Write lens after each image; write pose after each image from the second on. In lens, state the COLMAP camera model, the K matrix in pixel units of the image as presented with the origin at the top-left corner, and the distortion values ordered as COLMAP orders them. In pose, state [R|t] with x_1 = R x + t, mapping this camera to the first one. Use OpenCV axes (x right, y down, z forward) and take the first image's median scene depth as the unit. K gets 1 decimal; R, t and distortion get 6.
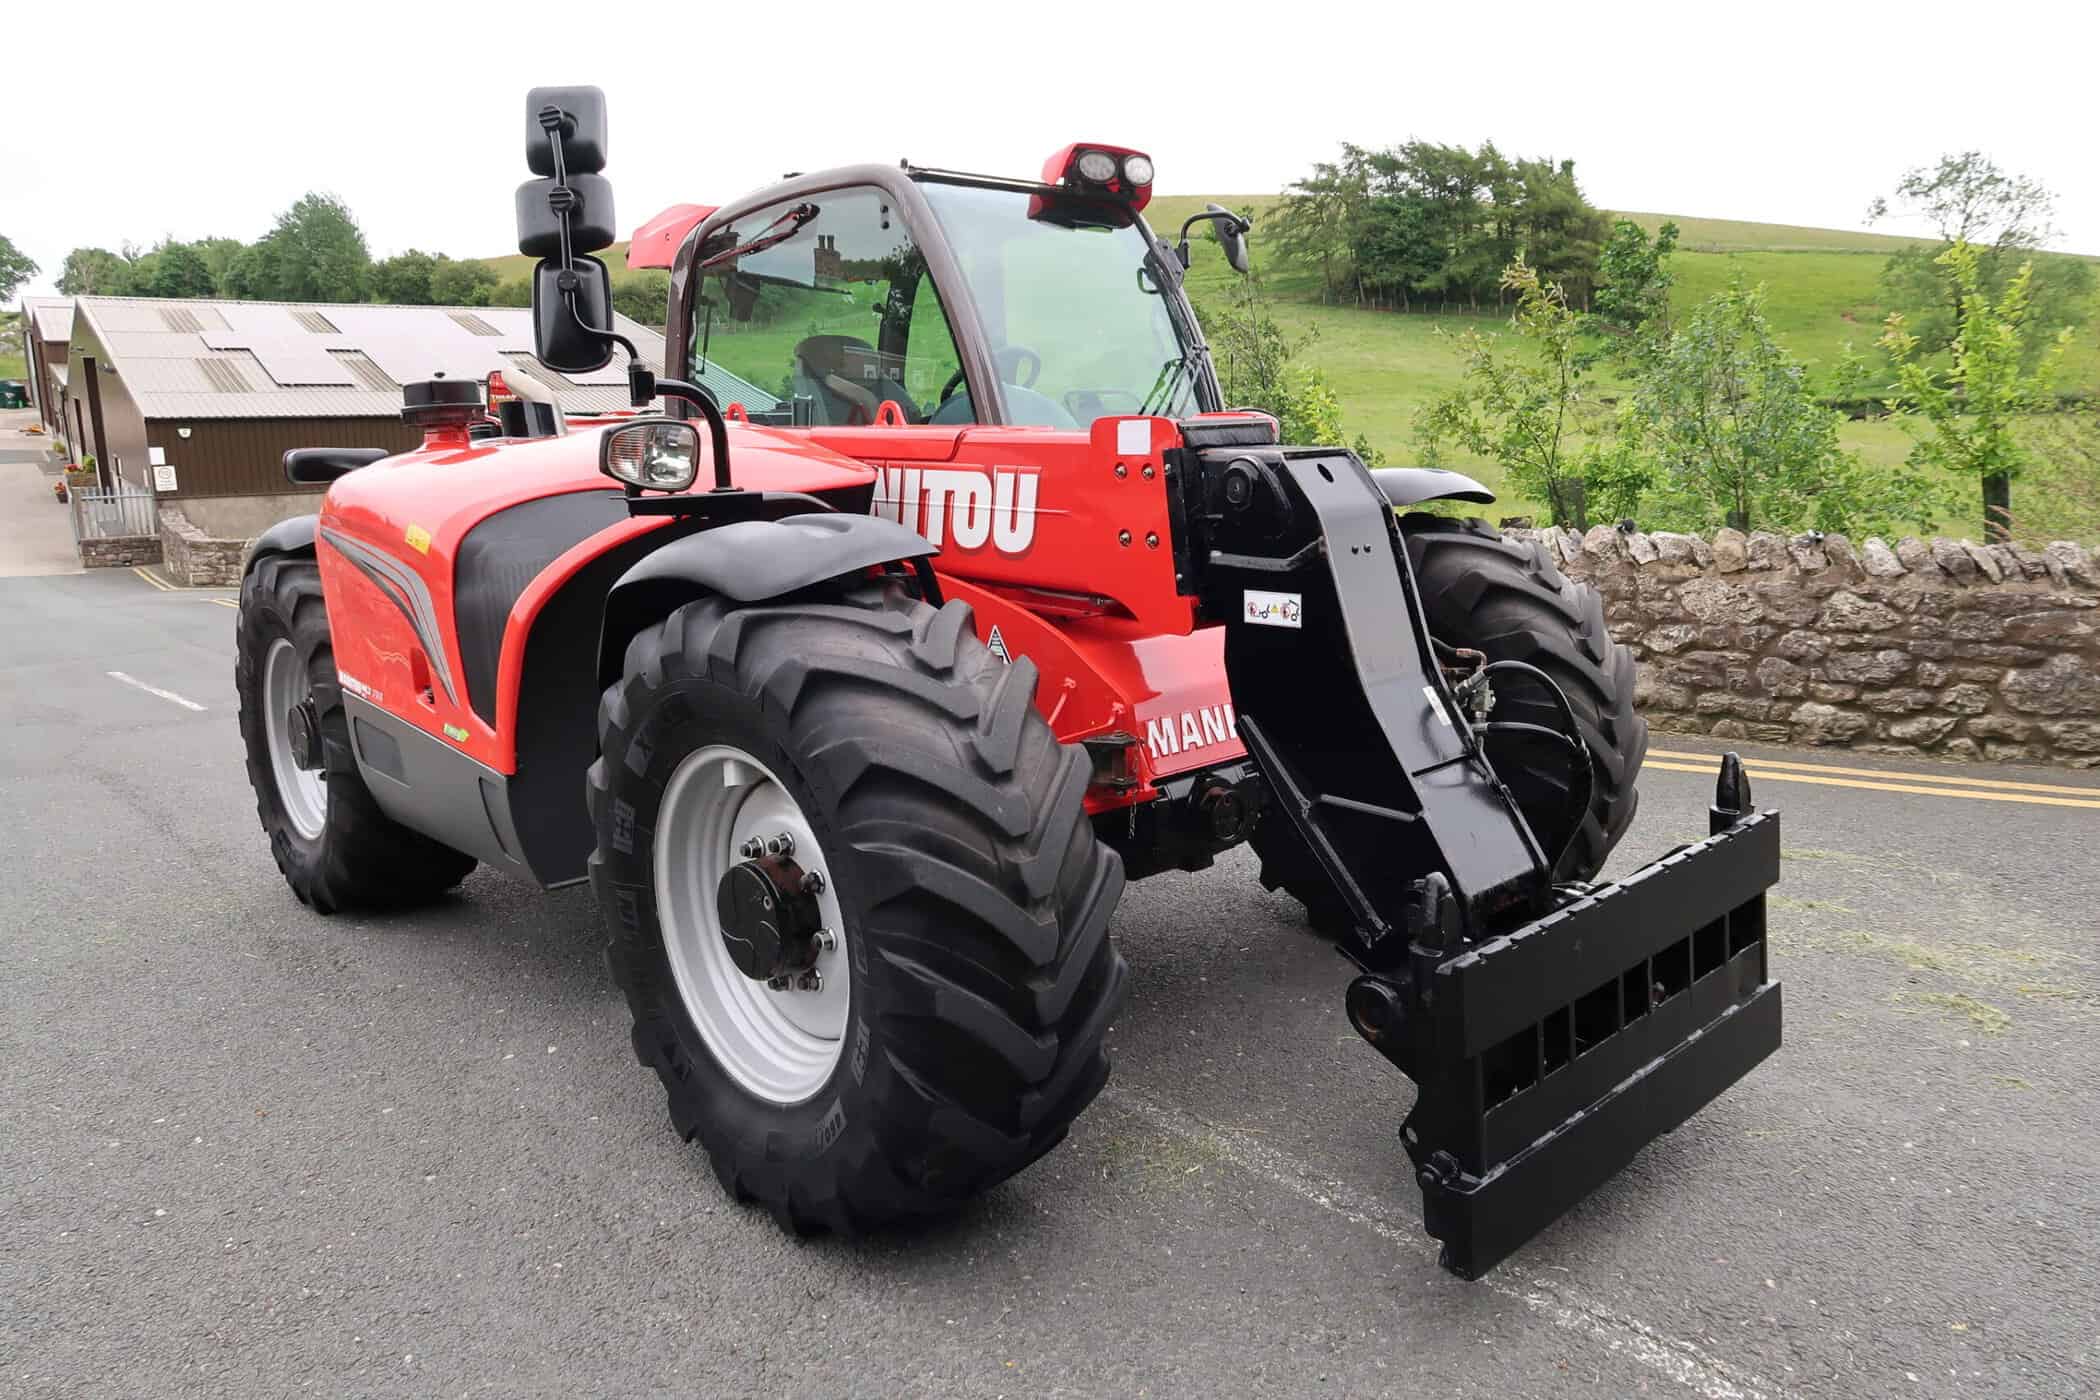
lens RADIAL K [[1445.2, 0, 1044.3], [0, 1445.2, 694.6], [0, 0, 1]] dist [-0.019821, 0.004102]
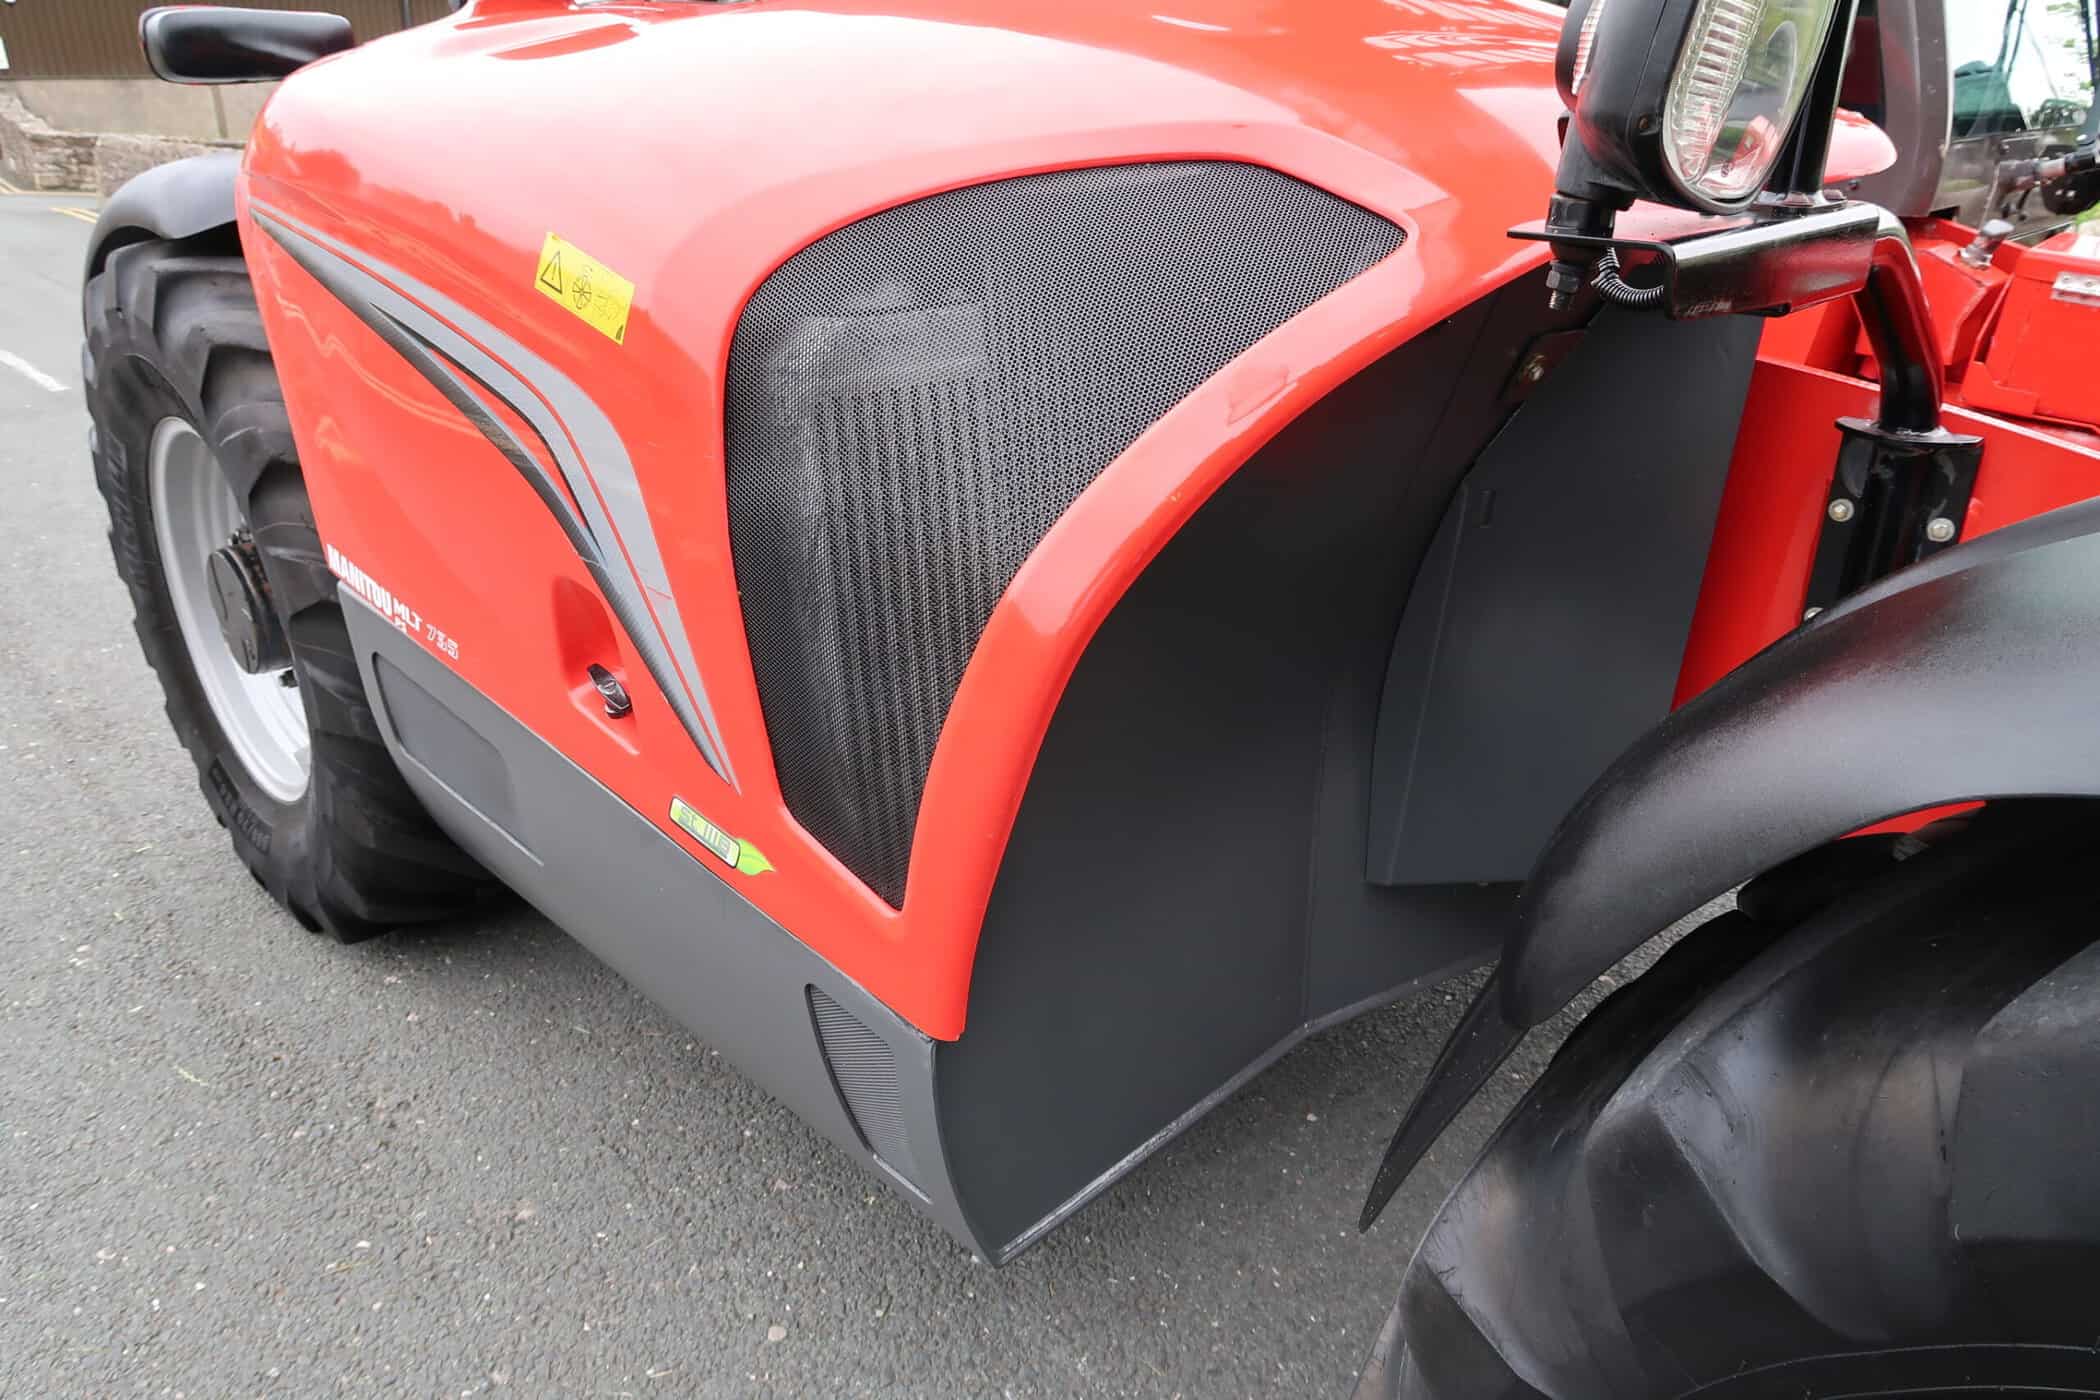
lens RADIAL K [[1445.2, 0, 1044.3], [0, 1445.2, 694.6], [0, 0, 1]] dist [-0.019821, 0.004102]
pose [[0.998267, 0.017666, 0.056134, -0.347887], [-0.030925, 0.969029, 0.245004, -0.102960], [-0.050067, -0.246315, 0.967896, 0.648534]]
